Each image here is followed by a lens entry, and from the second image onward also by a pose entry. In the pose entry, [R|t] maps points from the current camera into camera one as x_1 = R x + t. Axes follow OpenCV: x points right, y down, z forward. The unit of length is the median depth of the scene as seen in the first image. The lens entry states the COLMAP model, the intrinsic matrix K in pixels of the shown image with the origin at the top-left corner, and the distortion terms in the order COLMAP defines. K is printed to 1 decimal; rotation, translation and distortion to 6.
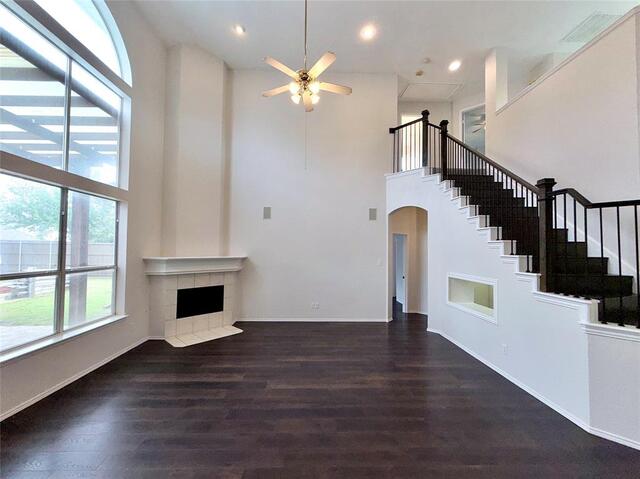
lens RADIAL K [[266.0, 0, 320.0], [0, 266.0, 239.5], [0, 0, 1]] dist [0.000612, 0.000181]
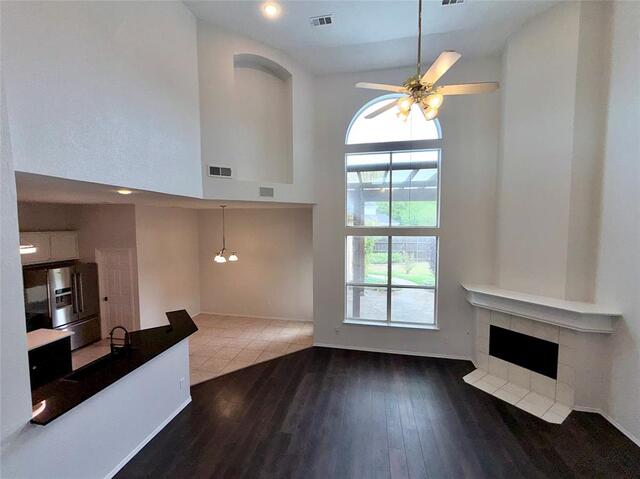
lens RADIAL K [[266.0, 0, 320.0], [0, 266.0, 239.5], [0, 0, 1]] dist [0.000612, 0.000181]
pose [[-0.229277, 0.043788, -0.972376, 0.493650], [0.032165, 0.998783, 0.037394, -0.163121], [0.972830, -0.022703, -0.230406, 0.625133]]
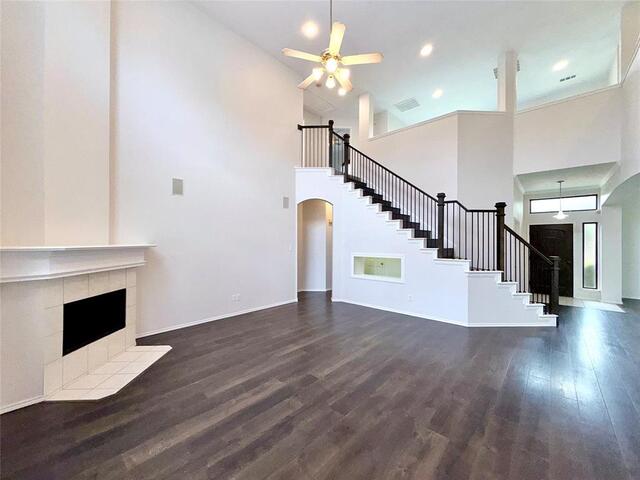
lens RADIAL K [[255.2, 0, 320.0], [0, 255.2, 240.0], [0, 0, 1]] dist [-0.002486, -0.000149]
pose [[0.697155, -0.006248, 0.716894, -0.531172], [-0.019722, 0.999416, 0.027889, 0.027544], [-0.716650, -0.033581, 0.696625, 0.242190]]
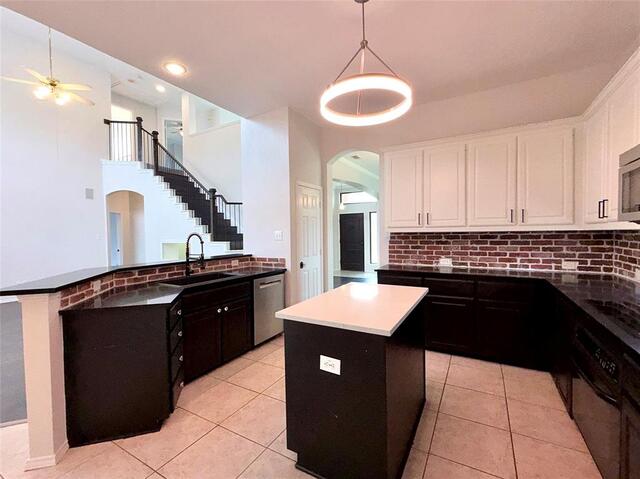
lens RADIAL K [[282.1, 0, 320.0], [0, 282.1, 239.5], [0, 0, 1]] dist [-0.003751, -0.000350]
pose [[0.519779, -0.039870, 0.853370, -0.384199], [-0.010048, 0.998556, 0.052774, 0.031241], [-0.854242, -0.036005, 0.518628, -0.545144]]
